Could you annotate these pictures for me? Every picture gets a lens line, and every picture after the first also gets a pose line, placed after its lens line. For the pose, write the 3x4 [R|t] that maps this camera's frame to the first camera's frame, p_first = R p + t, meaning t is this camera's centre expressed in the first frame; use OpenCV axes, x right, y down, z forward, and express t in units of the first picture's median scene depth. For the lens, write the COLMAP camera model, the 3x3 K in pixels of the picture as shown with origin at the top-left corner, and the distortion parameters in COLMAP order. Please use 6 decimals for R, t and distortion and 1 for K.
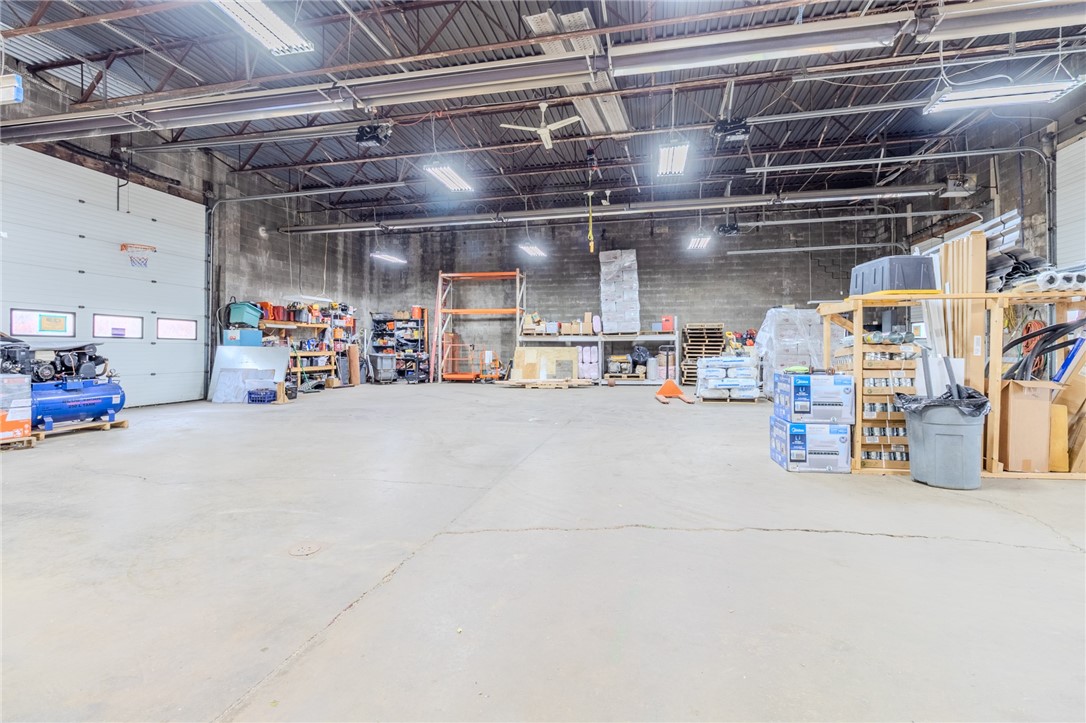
lens RADIAL K [[498.5, 0, 550.2], [0, 498.5, 346.7], [0, 0, 1]] dist [0.001471, 0.000305]
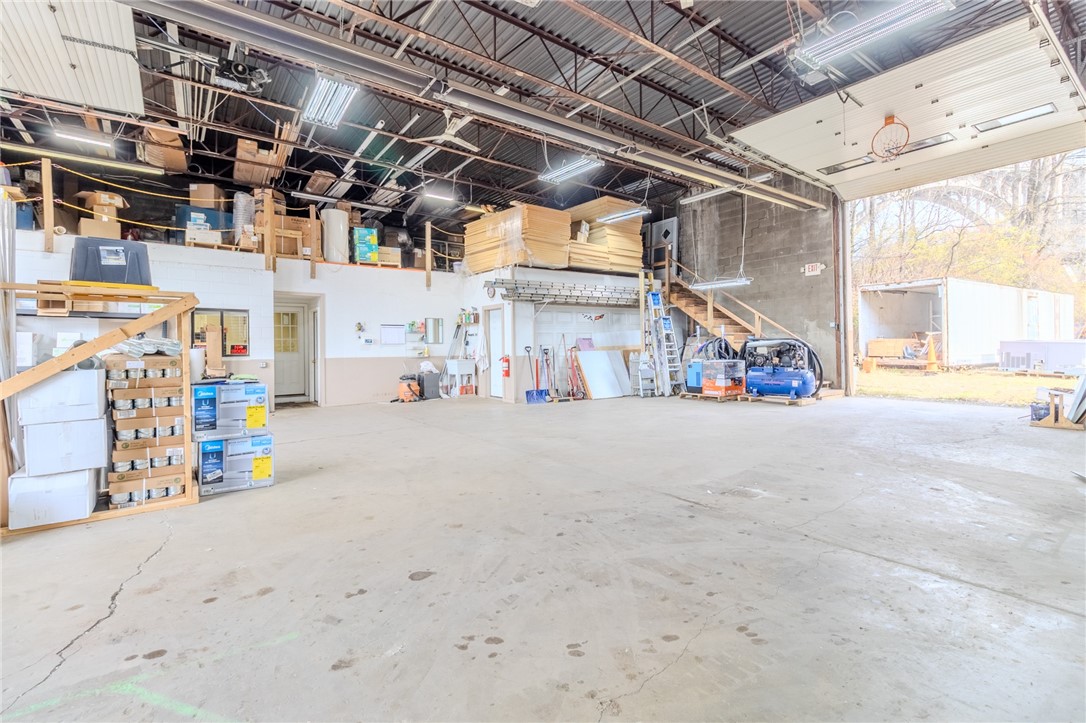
lens RADIAL K [[498.5, 0, 550.2], [0, 498.5, 346.7], [0, 0, 1]] dist [0.001471, 0.000305]
pose [[-0.663112, 0.006715, -0.748490, 0.264952], [0.017610, 0.999823, -0.006631, 0.002341], [0.748313, -0.017578, -0.663113, 0.665685]]
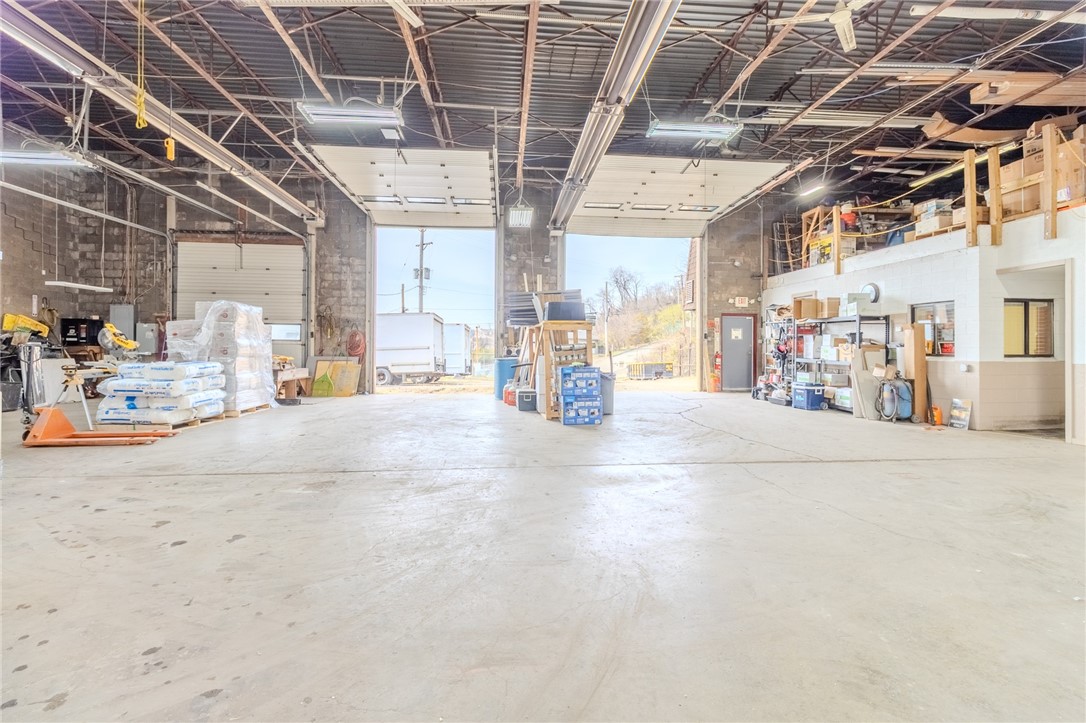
lens RADIAL K [[498.5, 0, 550.2], [0, 498.5, 346.7], [0, 0, 1]] dist [0.001471, 0.000305]
pose [[-0.289882, 0.004578, 0.957052, -0.339276], [-0.008417, 0.999938, -0.007333, 0.000543], [-0.957025, -0.010181, -0.289825, 0.514808]]
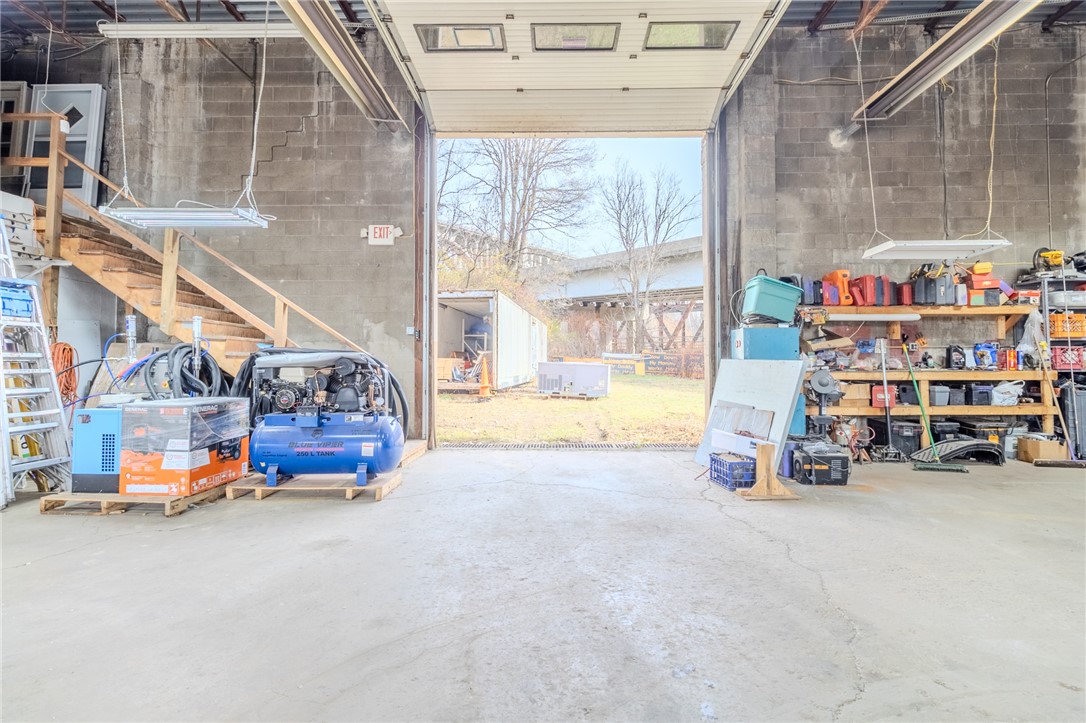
lens RADIAL K [[498.5, 0, 550.2], [0, 498.5, 346.7], [0, 0, 1]] dist [0.001471, 0.000305]
pose [[0.187567, -0.033062, -0.981695, -0.112416], [0.004306, 0.999451, -0.032837, 0.001412], [0.982242, 0.001932, 0.187606, 0.526542]]
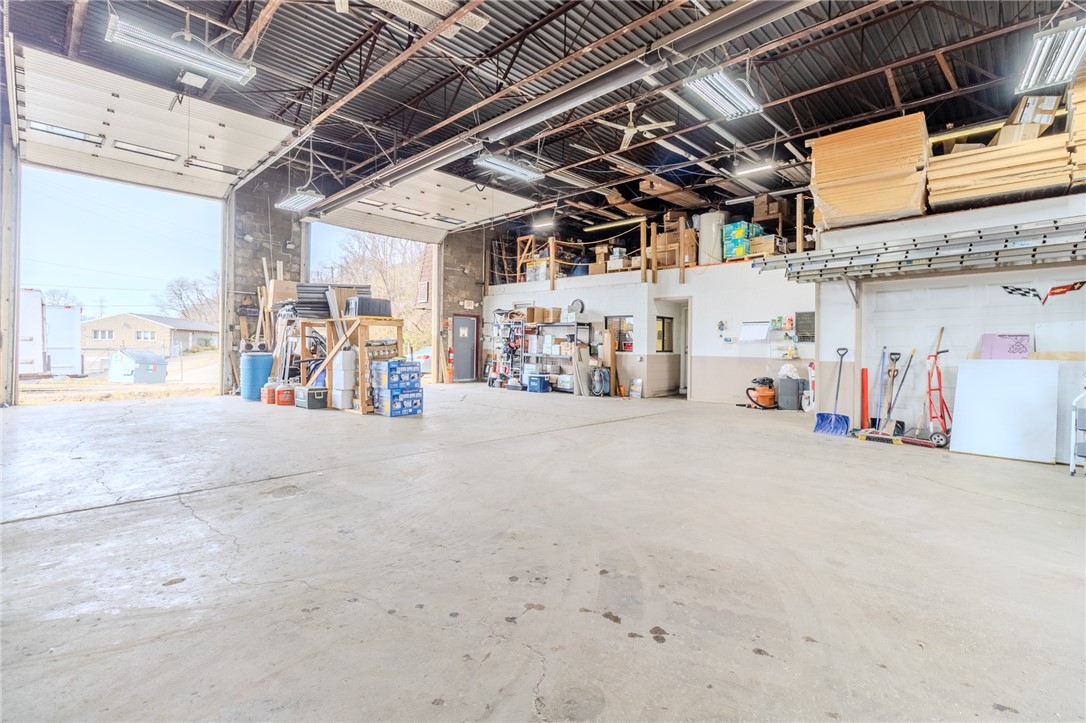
lens RADIAL K [[498.5, 0, 550.2], [0, 498.5, 346.7], [0, 0, 1]] dist [0.001471, 0.000305]
pose [[-0.844424, -0.008482, 0.535608, -0.282431], [-0.014343, 0.999874, -0.006779, 0.002726], [-0.535483, -0.013407, -0.844440, 0.717045]]
